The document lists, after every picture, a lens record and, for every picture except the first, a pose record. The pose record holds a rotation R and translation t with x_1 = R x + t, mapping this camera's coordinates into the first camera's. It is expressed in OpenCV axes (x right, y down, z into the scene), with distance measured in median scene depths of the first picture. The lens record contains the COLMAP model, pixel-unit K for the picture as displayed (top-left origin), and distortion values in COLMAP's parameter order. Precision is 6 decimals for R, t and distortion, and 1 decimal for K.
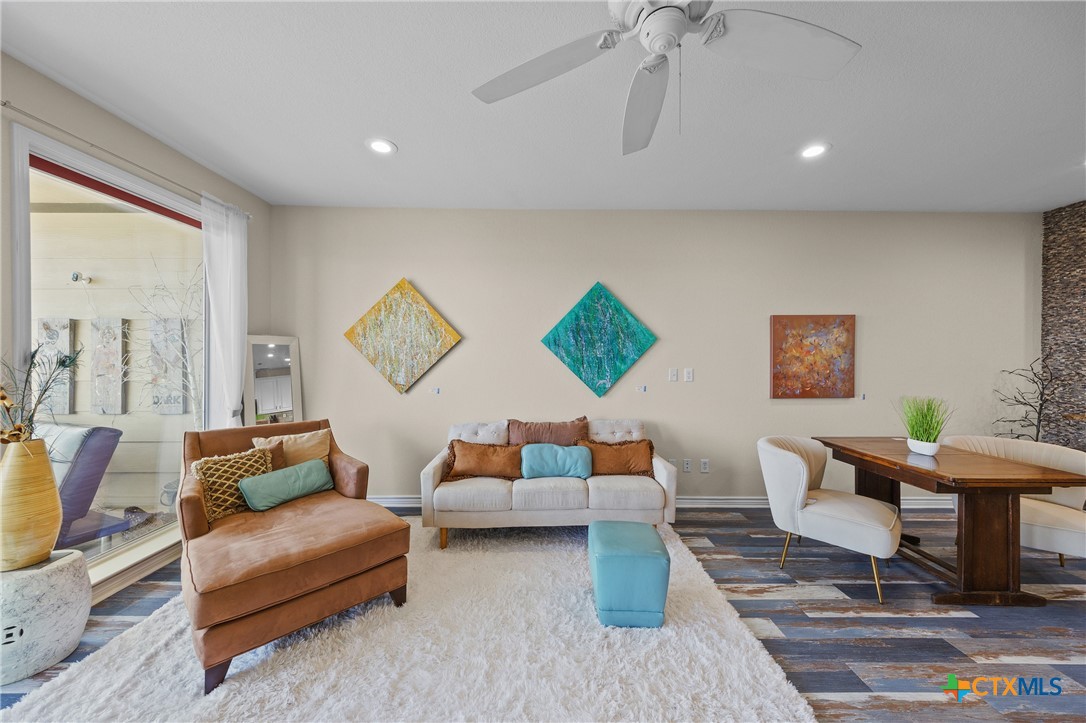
lens RADIAL K [[380.7, 0, 541.6], [0, 380.7, 359.3], [0, 0, 1]] dist [0.008154, -0.003641]
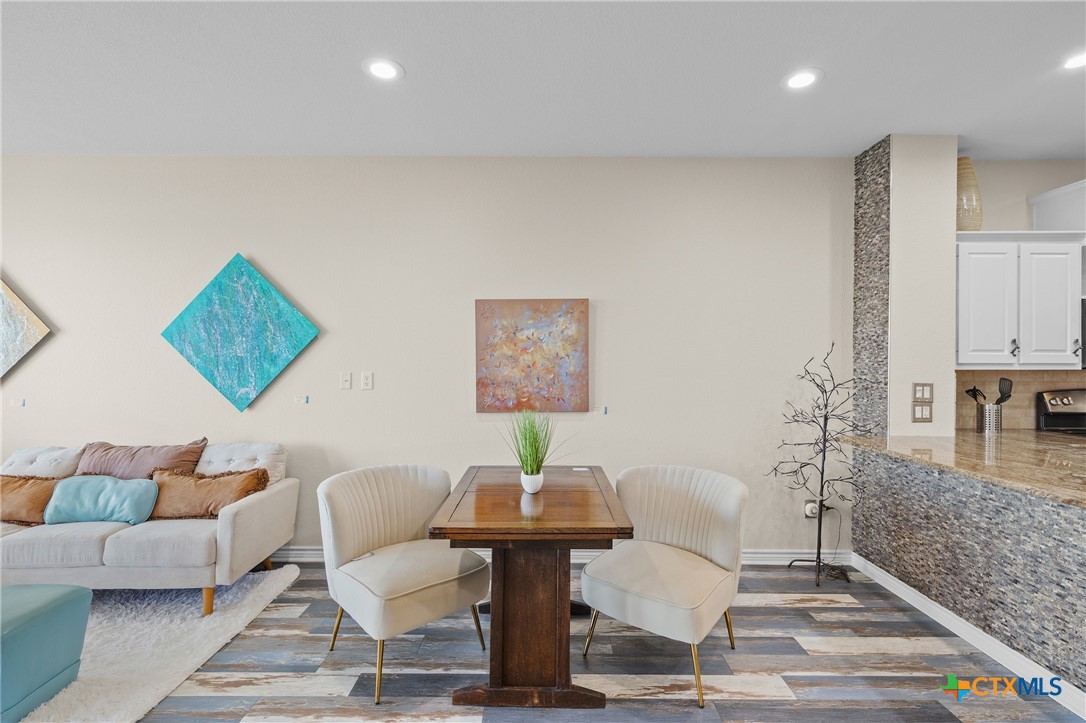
lens RADIAL K [[500.6, 0, 542.1], [0, 500.6, 358.3], [0, 0, 1]] dist [0.001360, -0.000317]
pose [[0.999974, -0.000037, -0.007198, 0.838105], [0.000029, 0.999999, -0.001081, -0.001065], [0.007198, 0.001080, 0.999974, 0.047856]]
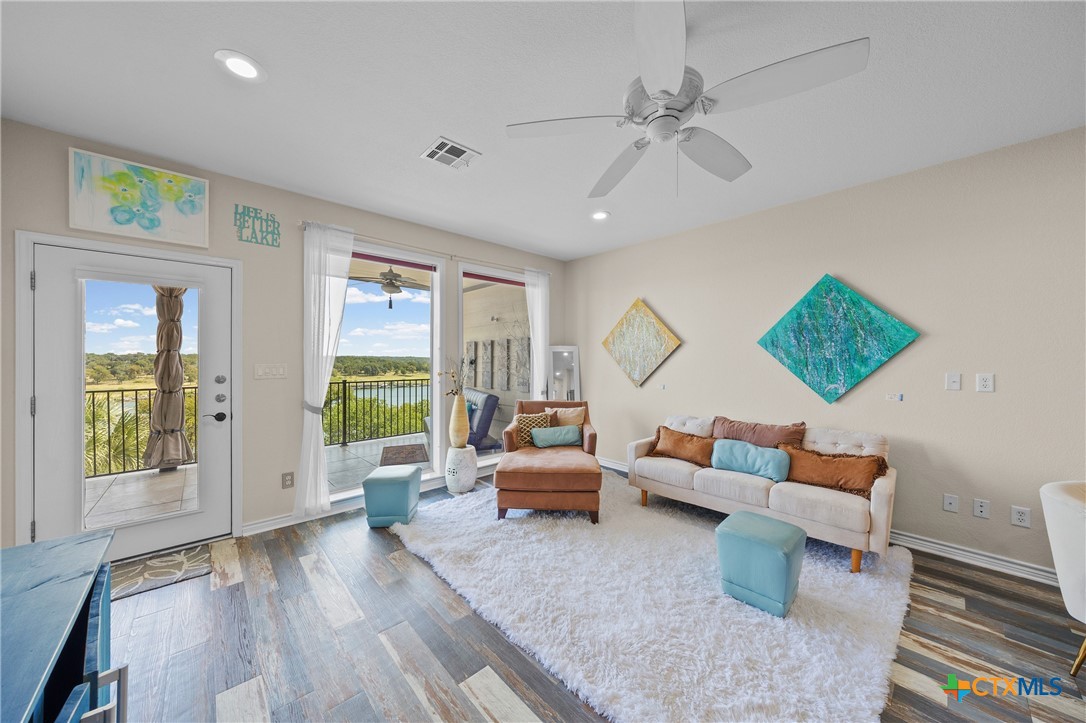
lens RADIAL K [[370.5, 0, 540.0], [0, 370.5, 360.2], [0, 0, 1]] dist [-0.009448, -0.000022]
pose [[0.666166, -0.000864, -0.745803, 0.390906], [-0.000979, 0.999997, -0.002033, 0.001390], [0.745803, 0.002085, 0.666163, -0.090702]]
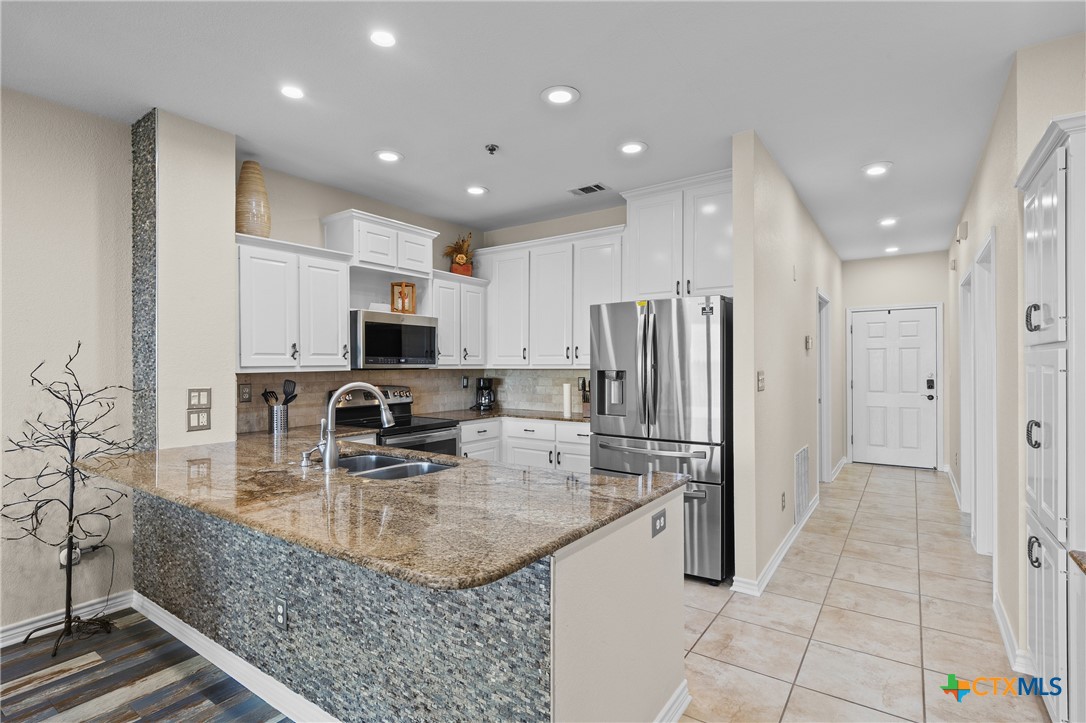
lens RADIAL K [[526.9, 0, 542.8], [0, 526.9, 364.8], [0, 0, 1]] dist [-0.001194, -0.000130]
pose [[0.578129, -0.010355, 0.815879, 1.157181], [0.007268, 0.999945, 0.007541, 0.000588], [-0.815913, 0.001570, 0.578173, -0.036276]]
